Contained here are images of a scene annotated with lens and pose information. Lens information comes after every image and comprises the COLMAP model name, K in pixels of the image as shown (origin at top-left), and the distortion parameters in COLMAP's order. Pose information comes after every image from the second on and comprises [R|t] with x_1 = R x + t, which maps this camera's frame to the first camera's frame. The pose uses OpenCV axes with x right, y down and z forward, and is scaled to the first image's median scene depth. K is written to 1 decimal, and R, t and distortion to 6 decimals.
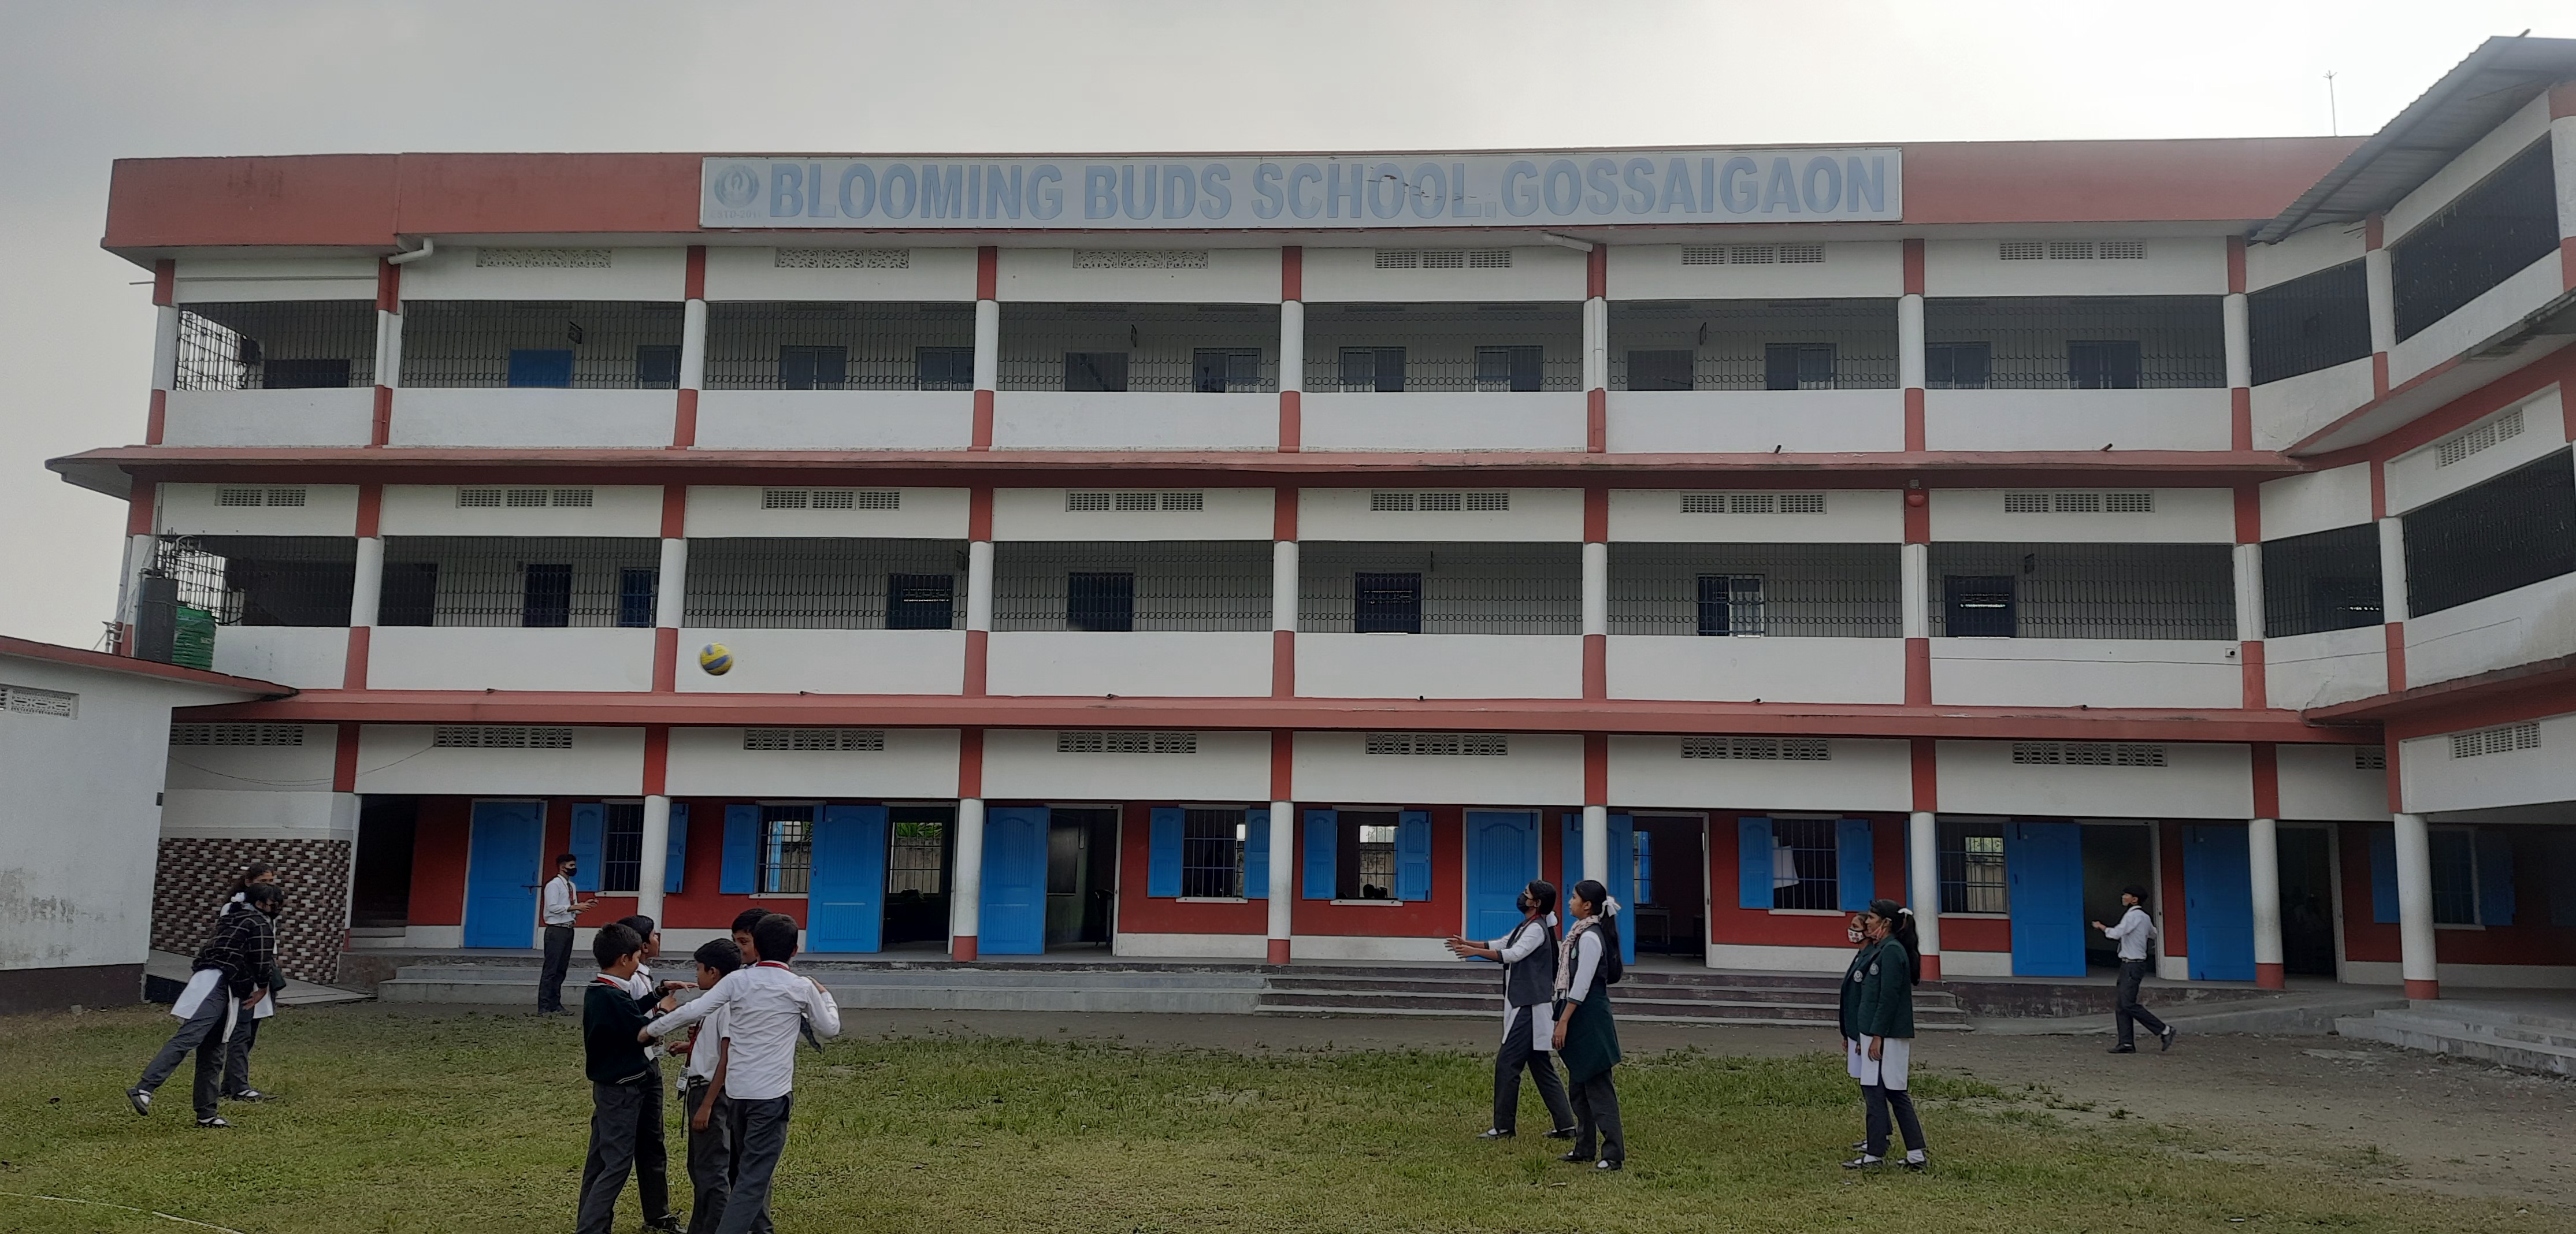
lens RADIAL K [[1929.1, 0, 1288.7], [0, 1929.1, 582.8], [0, 0, 1]] dist [0.137243, -0.200614]
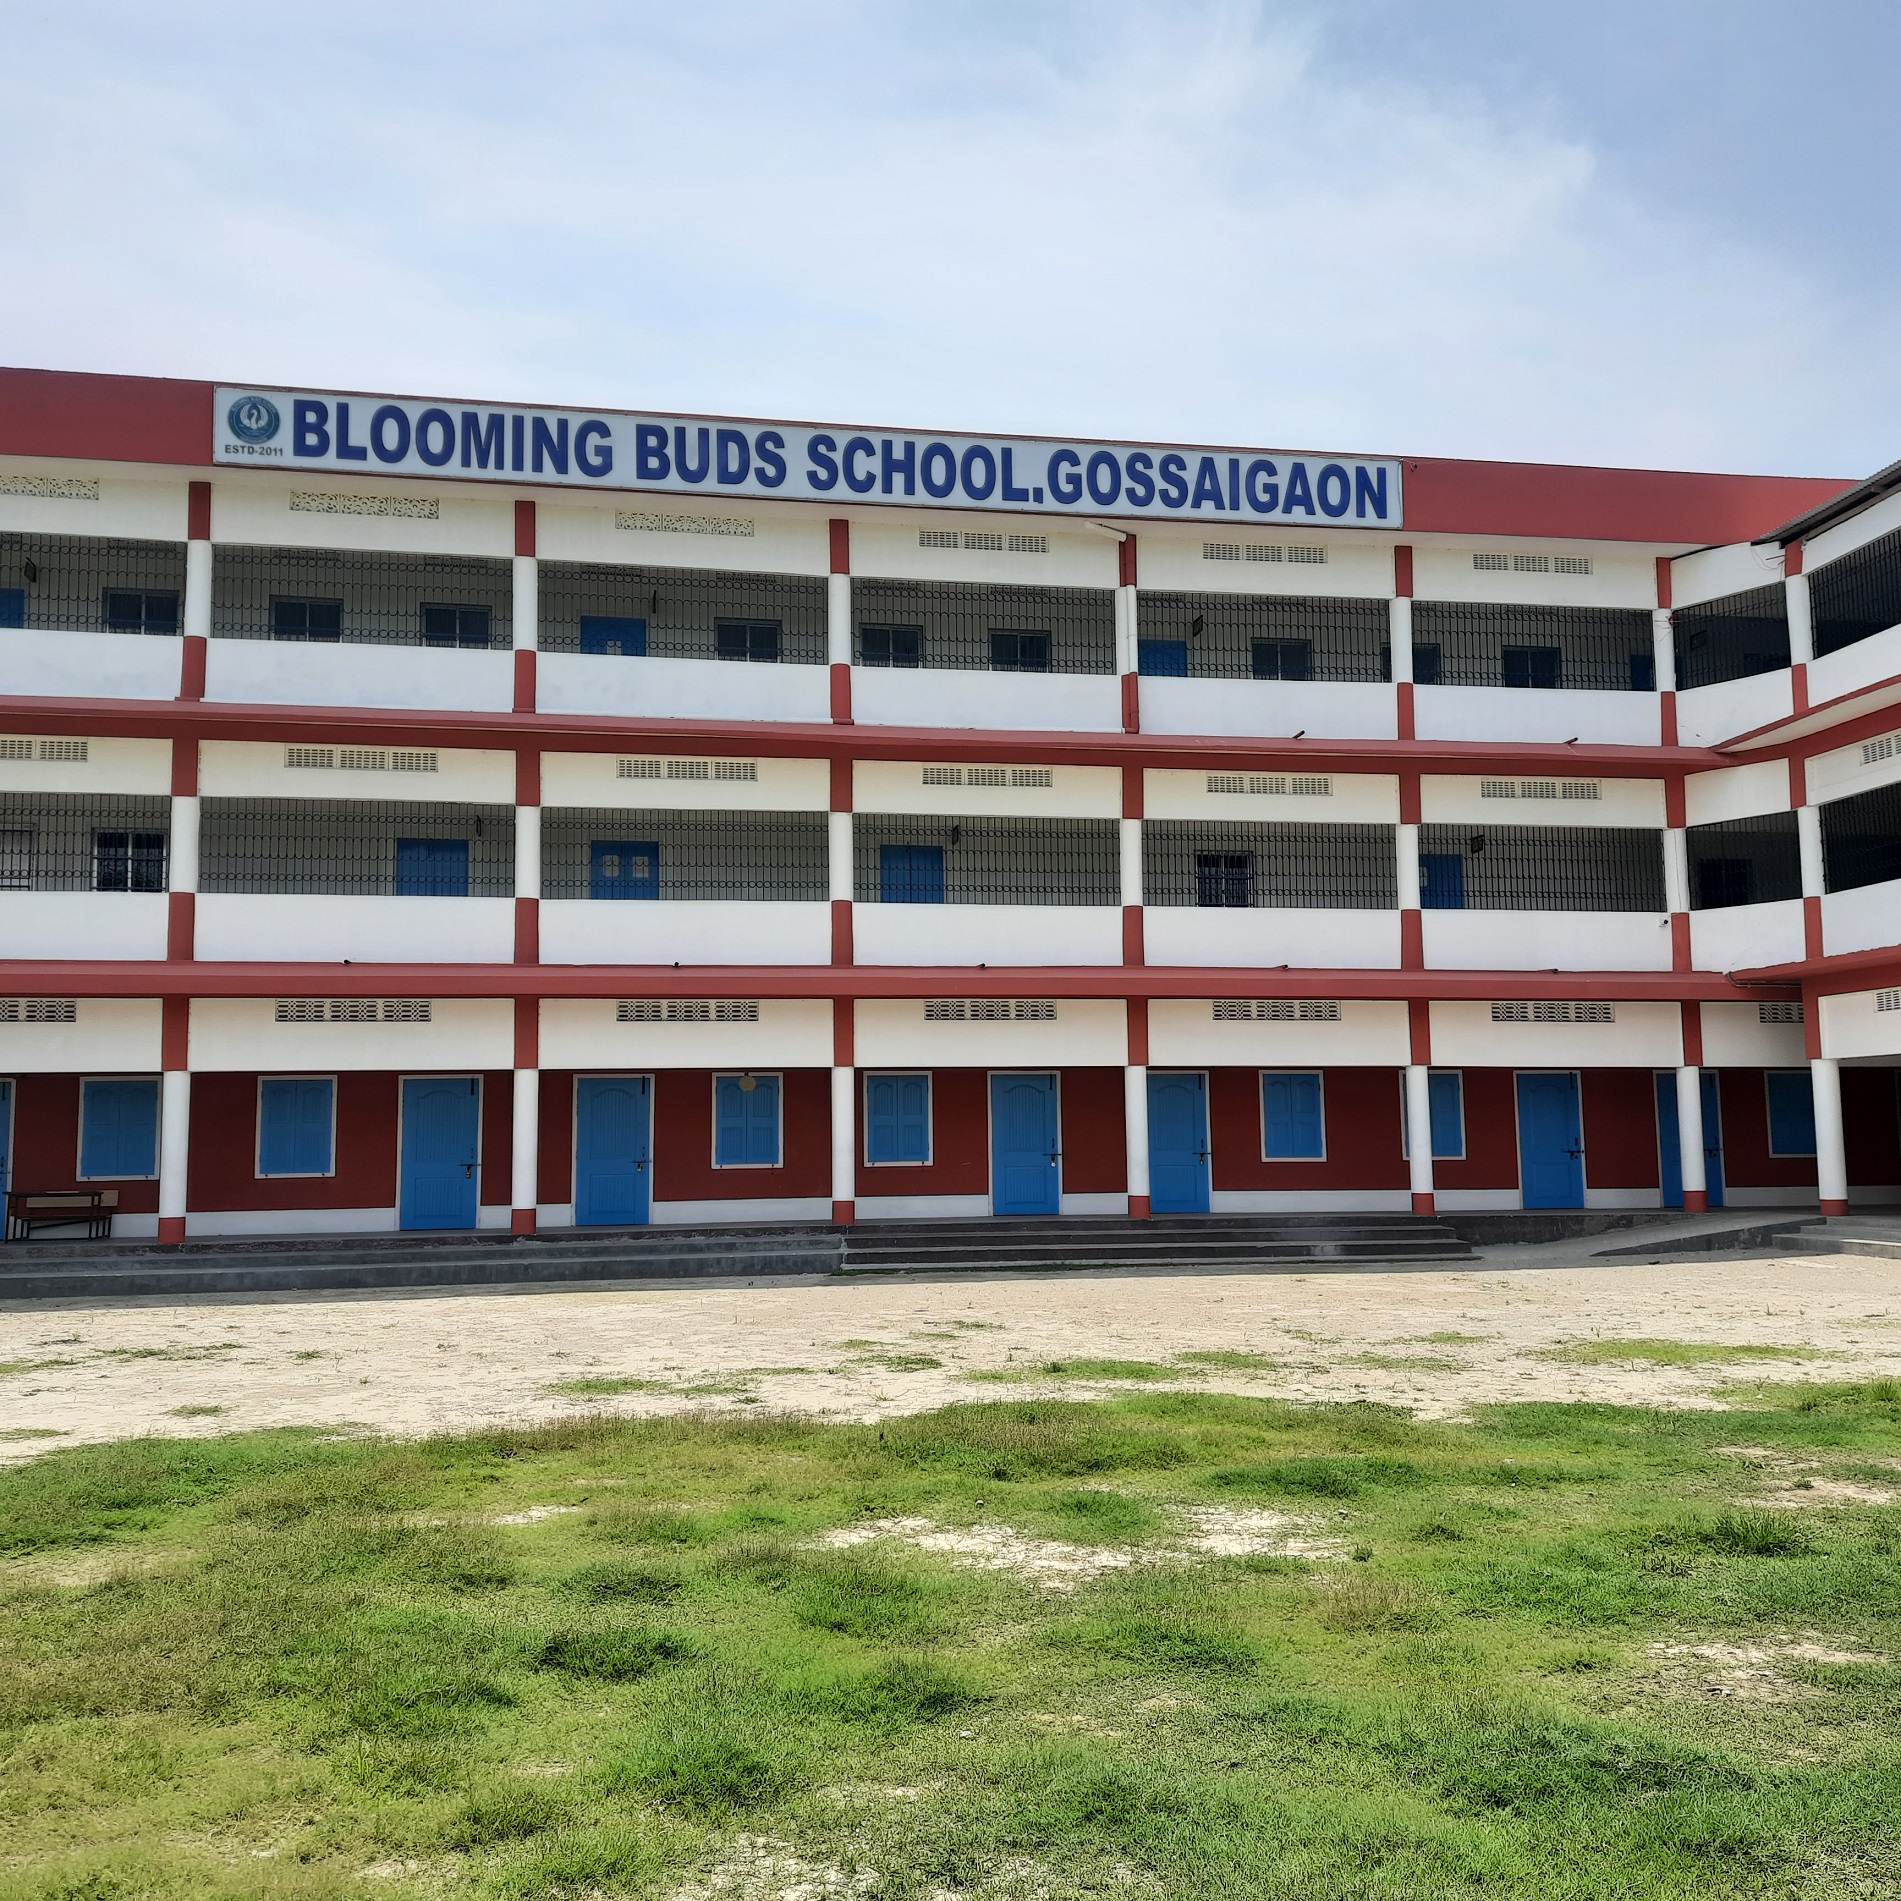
lens RADIAL K [[1900.4, 0, 951.6], [0, 1900.4, 952.8], [0, 0, 1]] dist [0.106462, -0.120513]
pose [[0.968365, -0.001867, 0.249530, -0.195822], [-0.011580, 0.998558, 0.052414, -0.001319], [-0.249268, -0.053645, 0.966948, 0.014778]]
